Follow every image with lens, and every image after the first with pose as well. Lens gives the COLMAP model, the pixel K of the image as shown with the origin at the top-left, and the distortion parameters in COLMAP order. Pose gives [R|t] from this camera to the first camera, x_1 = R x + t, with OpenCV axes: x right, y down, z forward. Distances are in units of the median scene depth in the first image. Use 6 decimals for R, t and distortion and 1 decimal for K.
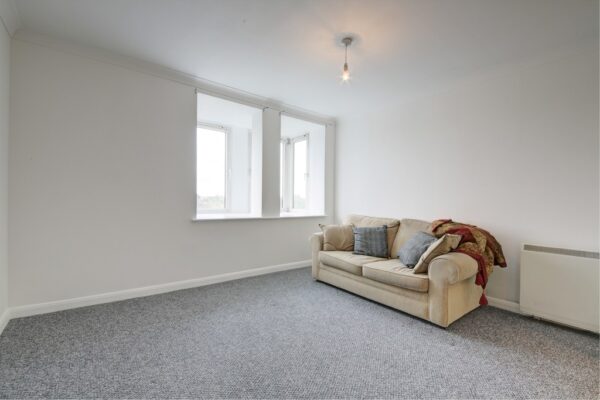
lens RADIAL K [[262.0, 0, 297.2], [0, 262.0, 201.1], [0, 0, 1]] dist [0.028439, -0.019858]
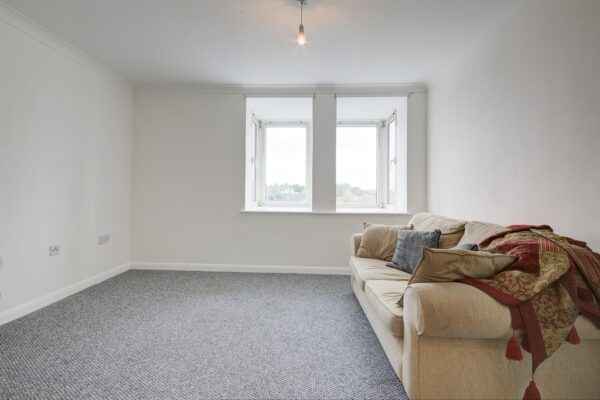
lens RADIAL K [[273.8, 0, 300.0], [0, 273.8, 191.8], [0, 0, 1]] dist [0.000271, -0.000193]
pose [[0.762563, -0.014968, -0.646741, 0.526777], [0.002164, 0.999786, -0.020587, 0.011243], [0.646910, 0.014299, 0.762432, 0.262961]]
